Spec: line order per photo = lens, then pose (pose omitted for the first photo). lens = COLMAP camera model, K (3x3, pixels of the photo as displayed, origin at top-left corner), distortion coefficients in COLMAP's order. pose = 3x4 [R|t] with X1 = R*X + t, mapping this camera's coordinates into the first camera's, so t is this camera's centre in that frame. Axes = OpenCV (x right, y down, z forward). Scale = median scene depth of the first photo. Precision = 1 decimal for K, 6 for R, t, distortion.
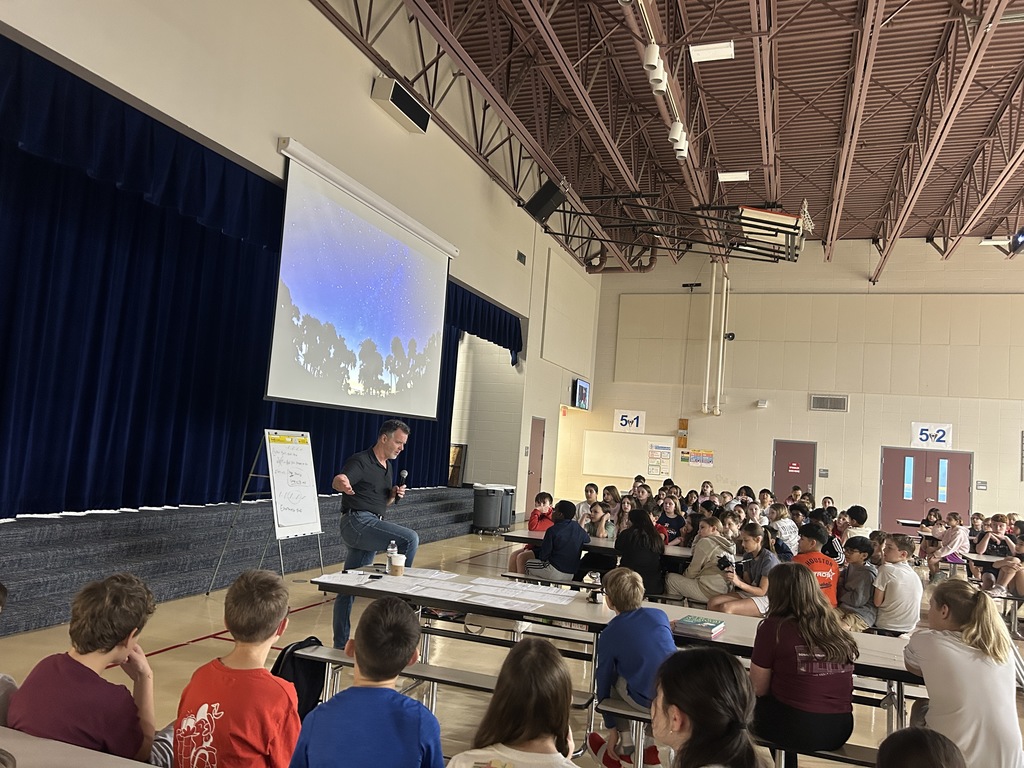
lens RADIAL K [[784.9, 0, 505.8], [0, 784.9, 374.5], [0, 0, 1]] dist [0.018667, -0.030738]
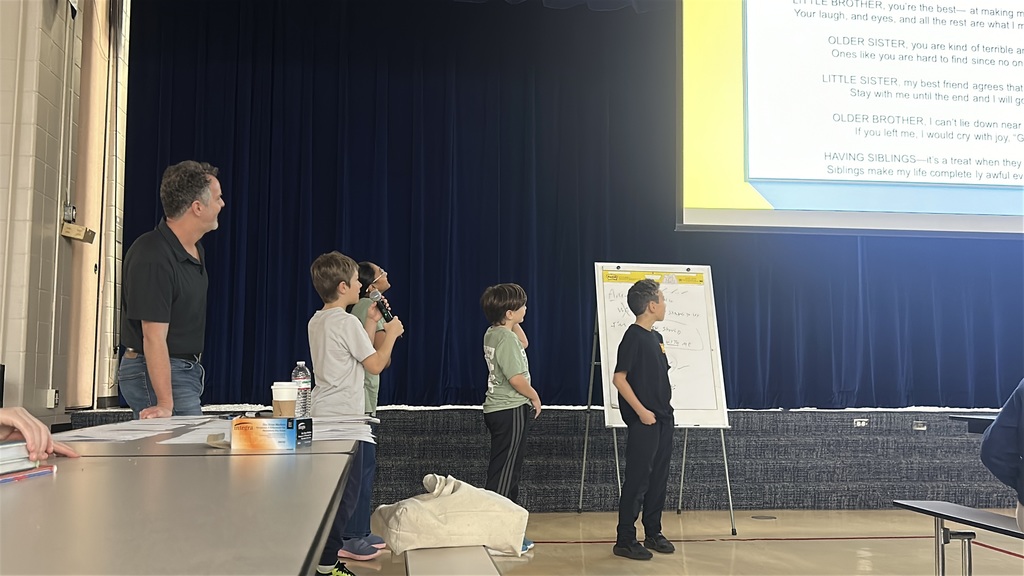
lens RADIAL K [[953.2, 0, 532.4], [0, 953.2, 268.6], [0, 0, 1]] dist [0.012163, 0.000000]
pose [[0.451113, -0.154679, -0.878960, 0.339076], [0.103290, 0.987297, -0.120732, 0.151107], [0.886469, -0.036325, 0.461359, 0.537462]]
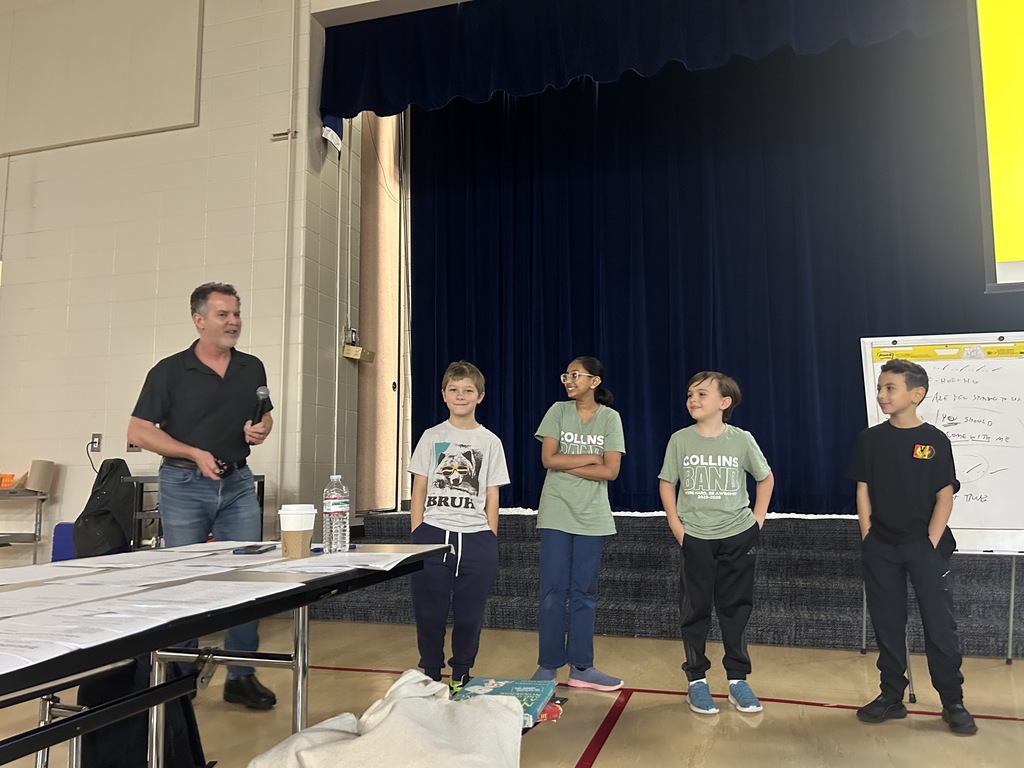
lens RADIAL K [[784.9, 0, 509.9], [0, 784.9, 384.9], [0, 0, 1]] dist [0.018667, -0.030738]
pose [[0.039981, -0.171265, -0.984413, 0.166814], [0.094440, 0.981438, -0.166912, 0.148909], [0.994727, -0.086294, 0.055413, 0.681624]]
